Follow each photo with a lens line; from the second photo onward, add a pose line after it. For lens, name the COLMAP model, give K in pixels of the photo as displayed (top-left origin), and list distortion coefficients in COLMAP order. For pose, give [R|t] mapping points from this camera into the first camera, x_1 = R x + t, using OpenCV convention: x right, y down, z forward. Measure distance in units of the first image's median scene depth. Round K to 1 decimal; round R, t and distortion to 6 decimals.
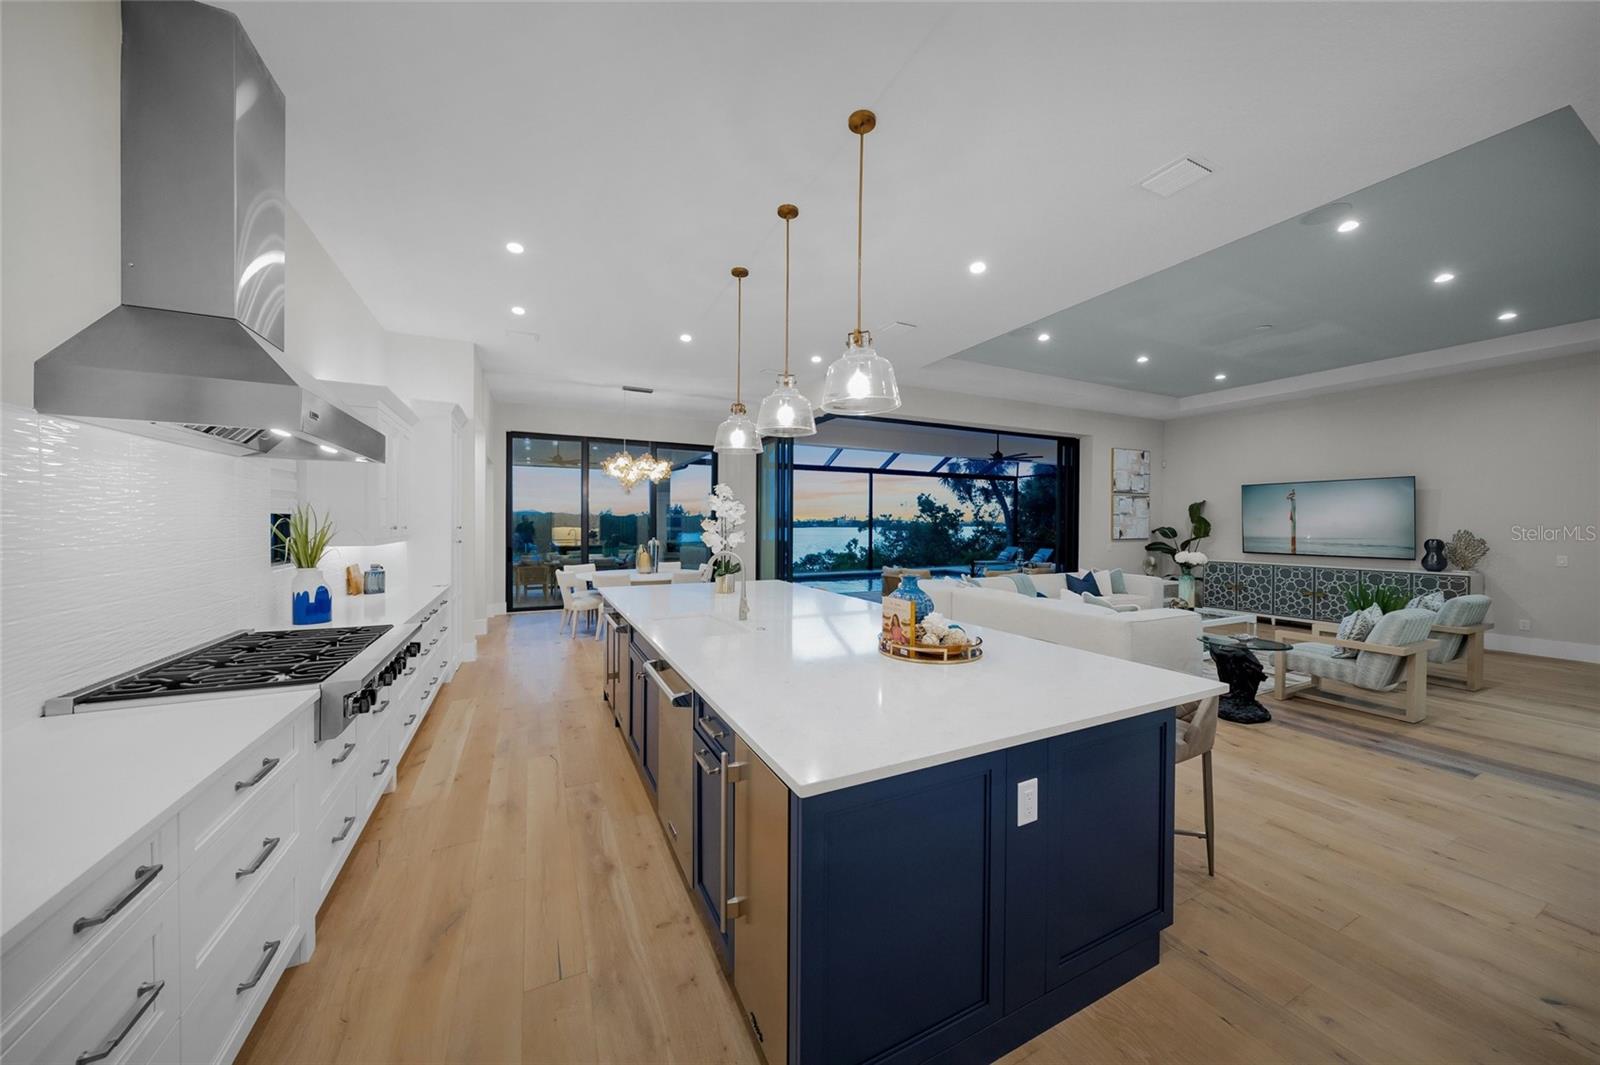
lens RADIAL K [[553.3, 0, 797.7], [0, 553.3, 528.6], [0, 0, 1]] dist [0.000394, -0.000002]
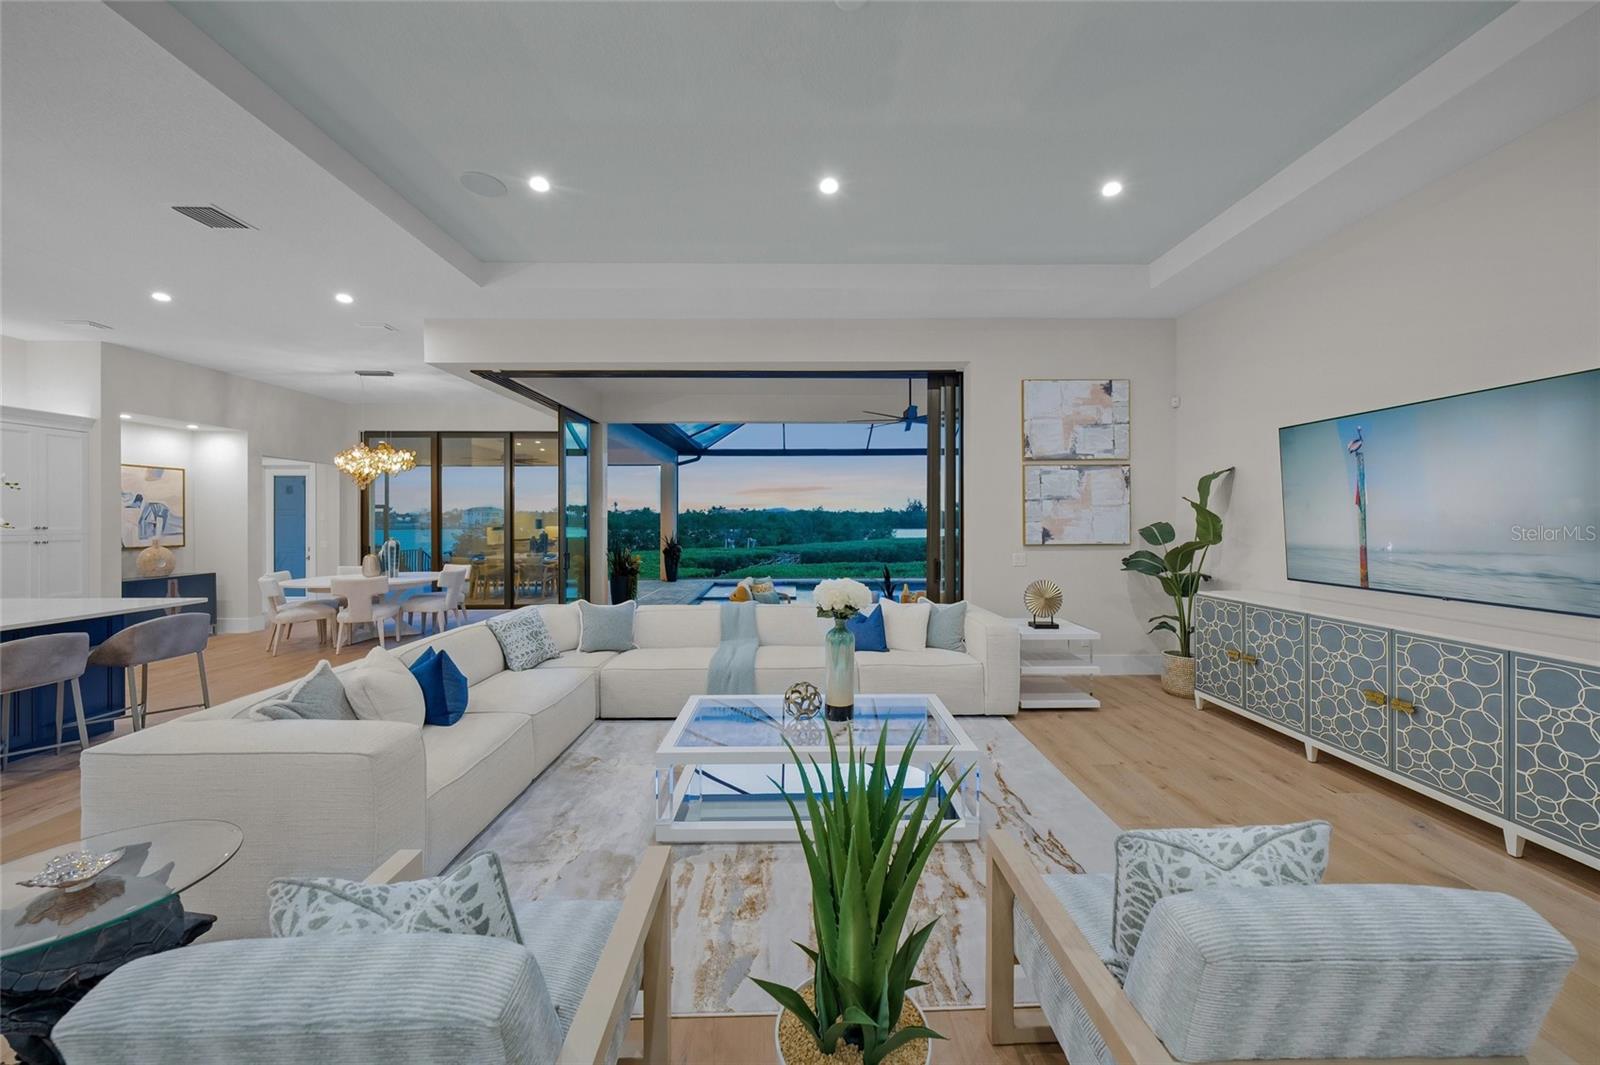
lens RADIAL K [[553.3, 0, 800.9], [0, 553.3, 524.5], [0, 0, 1]] dist [0.000394, -0.000002]
pose [[0.903408, -0.003898, -0.428765, 0.601394], [0.003852, 0.999992, -0.000975, -0.001757], [0.428765, -0.000771, 0.903416, 0.403966]]
